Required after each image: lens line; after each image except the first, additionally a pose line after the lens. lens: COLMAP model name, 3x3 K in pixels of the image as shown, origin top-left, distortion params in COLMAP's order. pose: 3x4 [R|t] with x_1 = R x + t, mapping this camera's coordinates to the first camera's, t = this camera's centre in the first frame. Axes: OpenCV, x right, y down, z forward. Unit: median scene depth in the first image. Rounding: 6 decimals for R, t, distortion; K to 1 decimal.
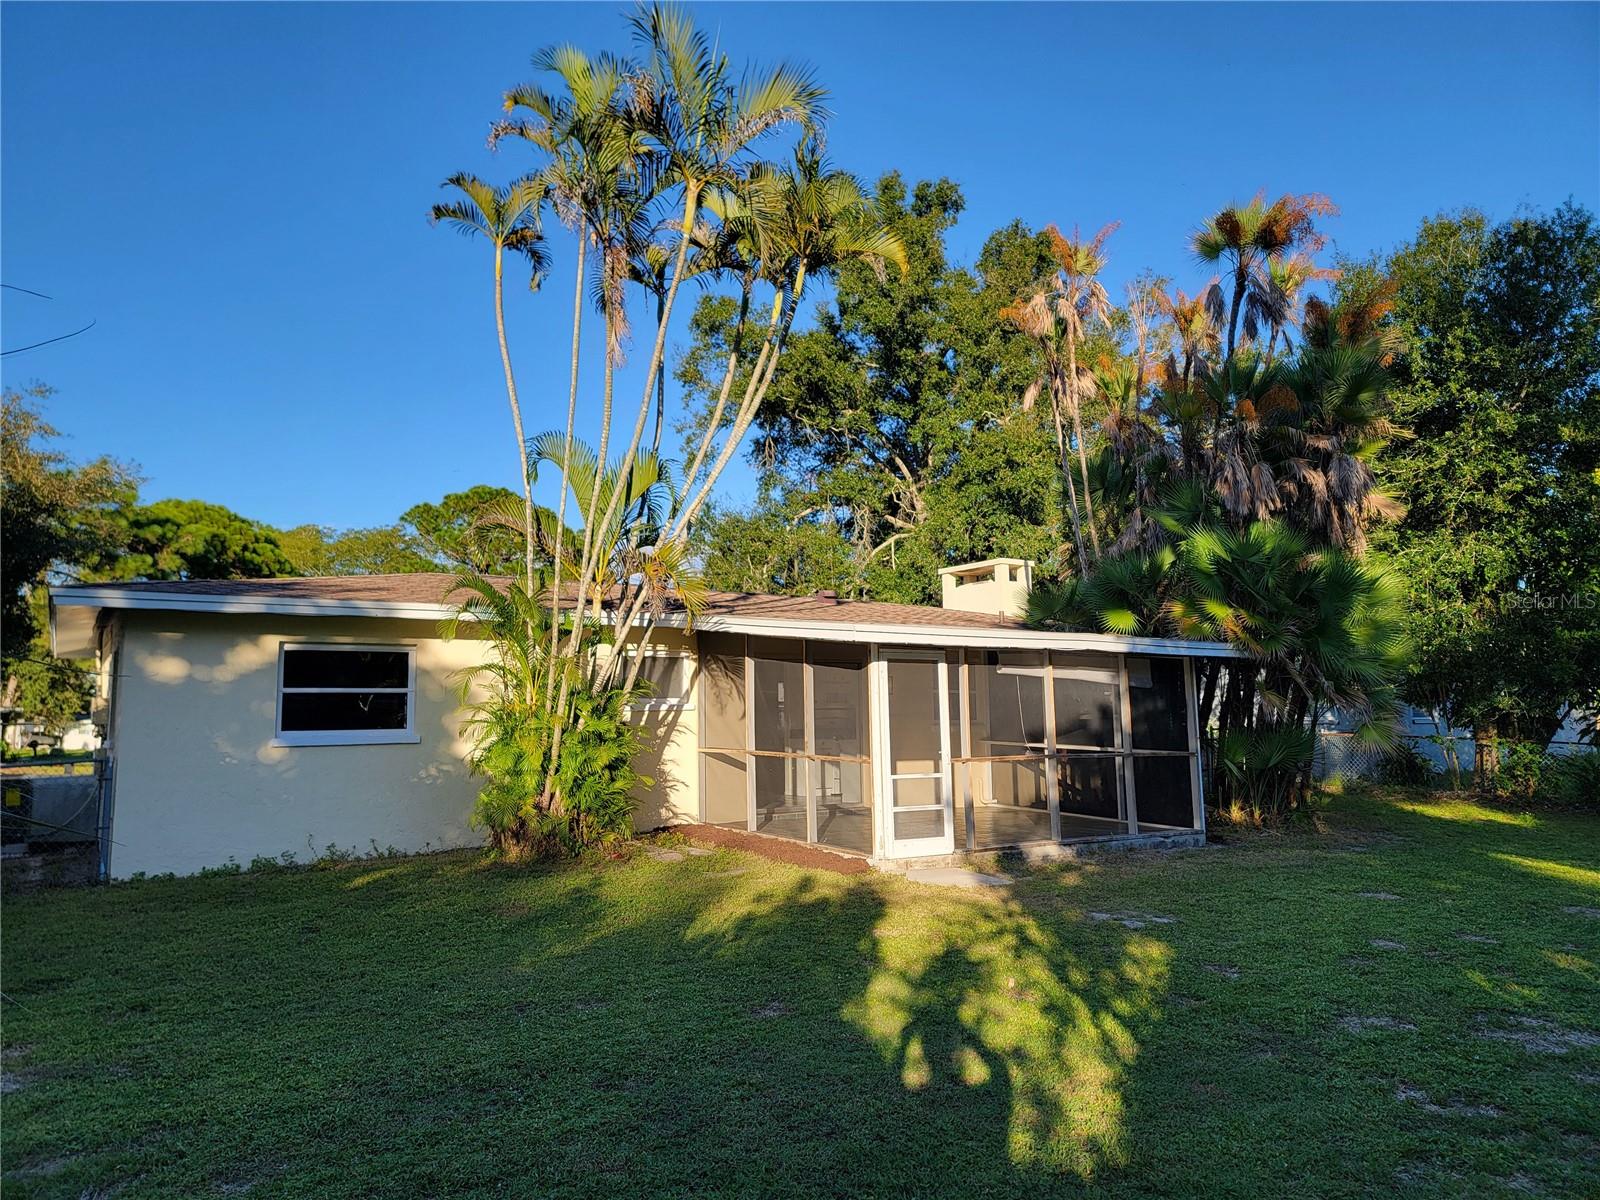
lens RADIAL K [[1099.5, 0, 800.7], [0, 1099.5, 589.6], [0, 0, 1]] dist [0.097443, -0.082976]
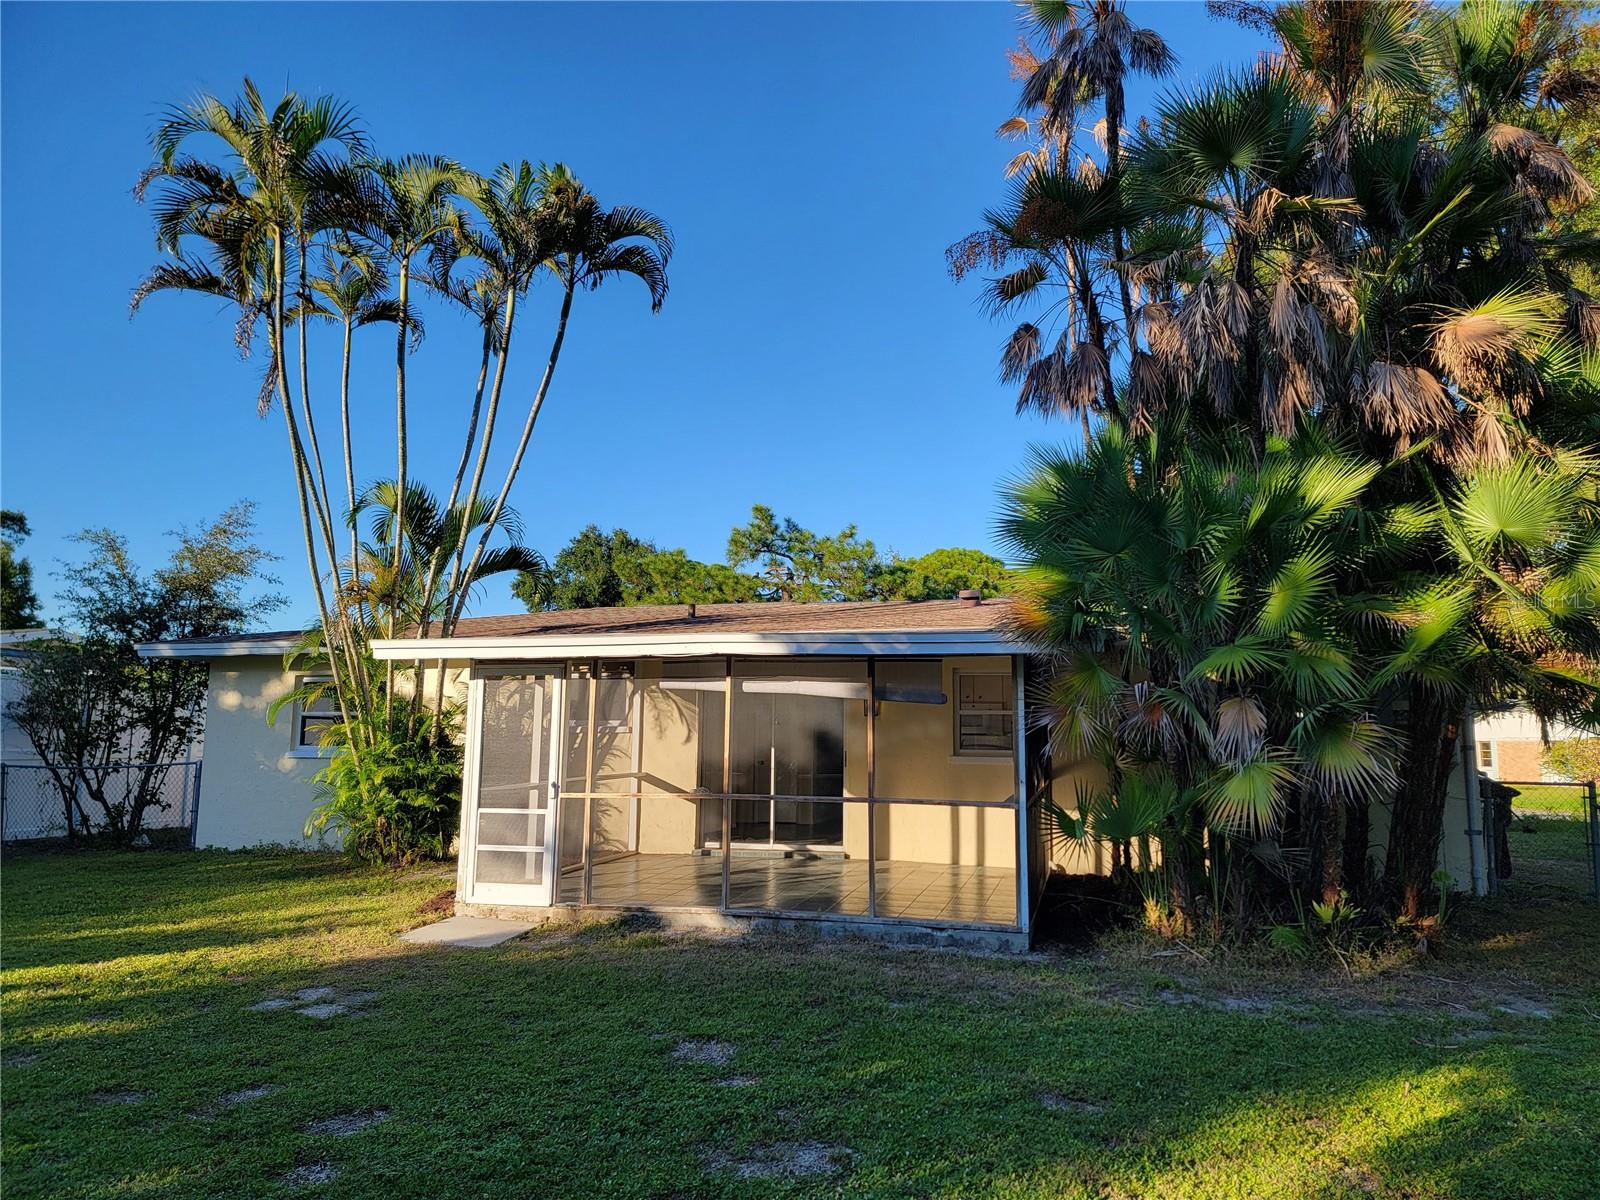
lens RADIAL K [[1099.5, 0, 803.7], [0, 1099.5, 610.5], [0, 0, 1]] dist [0.097443, -0.082976]
pose [[0.673544, -0.073047, -0.735528, 0.877735], [0.072348, 0.996842, -0.032748, 0.055644], [0.735598, -0.031157, 0.676702, 0.567778]]
